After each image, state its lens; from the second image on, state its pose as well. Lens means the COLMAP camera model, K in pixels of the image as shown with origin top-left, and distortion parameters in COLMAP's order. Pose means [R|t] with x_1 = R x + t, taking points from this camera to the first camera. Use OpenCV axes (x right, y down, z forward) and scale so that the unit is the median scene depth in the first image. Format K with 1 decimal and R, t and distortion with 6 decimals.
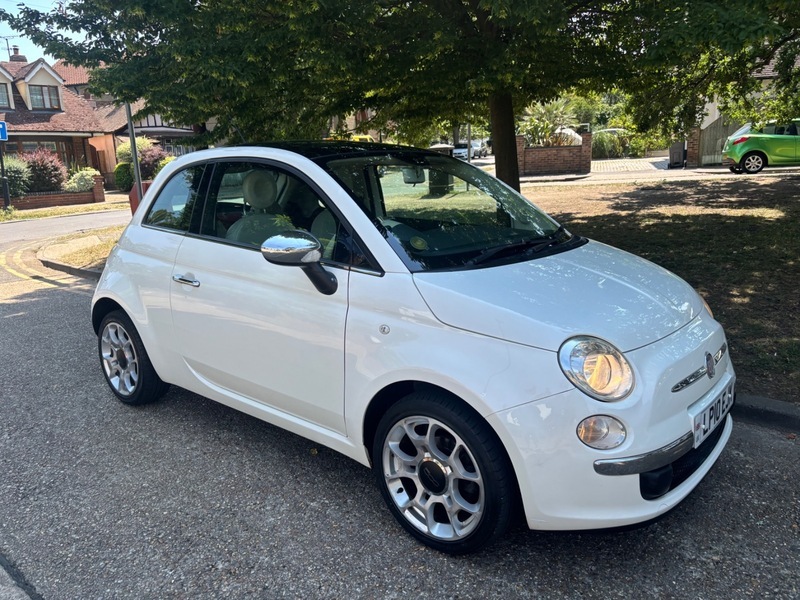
lens RADIAL K [[602.8, 0, 400.0], [0, 602.8, 300.0], [0, 0, 1]] dist [0.049069, -0.050743]
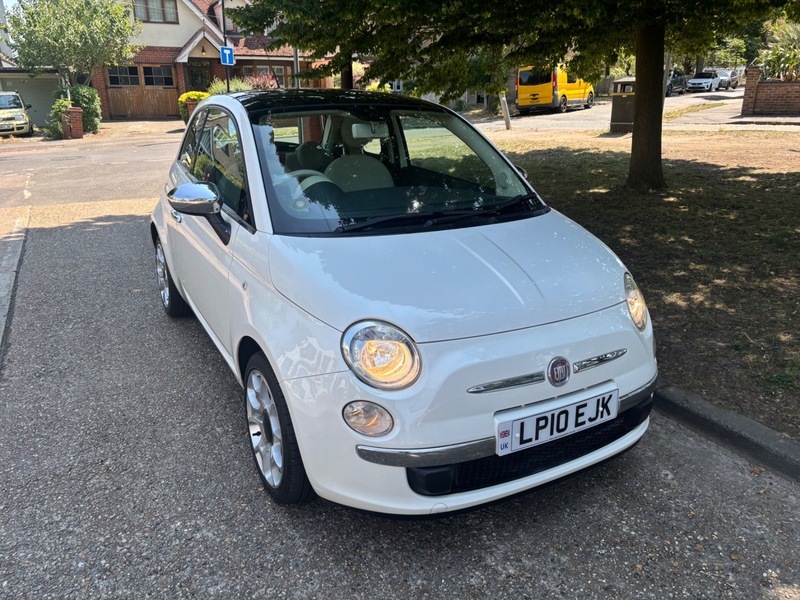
lens RADIAL K [[602.8, 0, 400.0], [0, 602.8, 300.0], [0, 0, 1]] dist [0.049069, -0.050743]
pose [[0.937686, 0.140715, -0.317718, 0.089893], [-0.104528, 0.986213, 0.128292, -0.014266], [0.331390, -0.087087, 0.939466, 0.014221]]
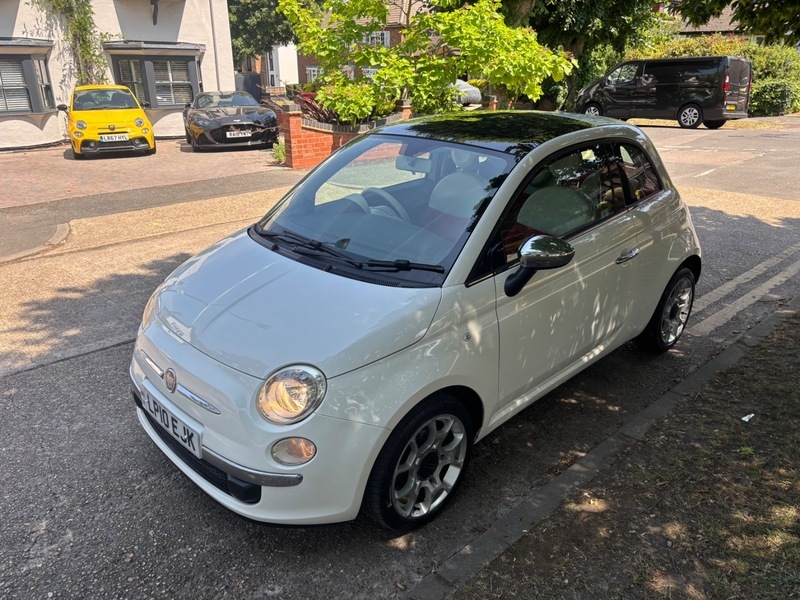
lens RADIAL K [[602.8, 0, 400.0], [0, 602.8, 300.0], [0, 0, 1]] dist [0.049069, -0.050743]
pose [[-0.087033, 0.398621, -0.912977, 0.227575], [-0.212141, 0.888018, 0.407946, -0.089463], [0.973356, 0.229185, 0.007277, 0.218989]]
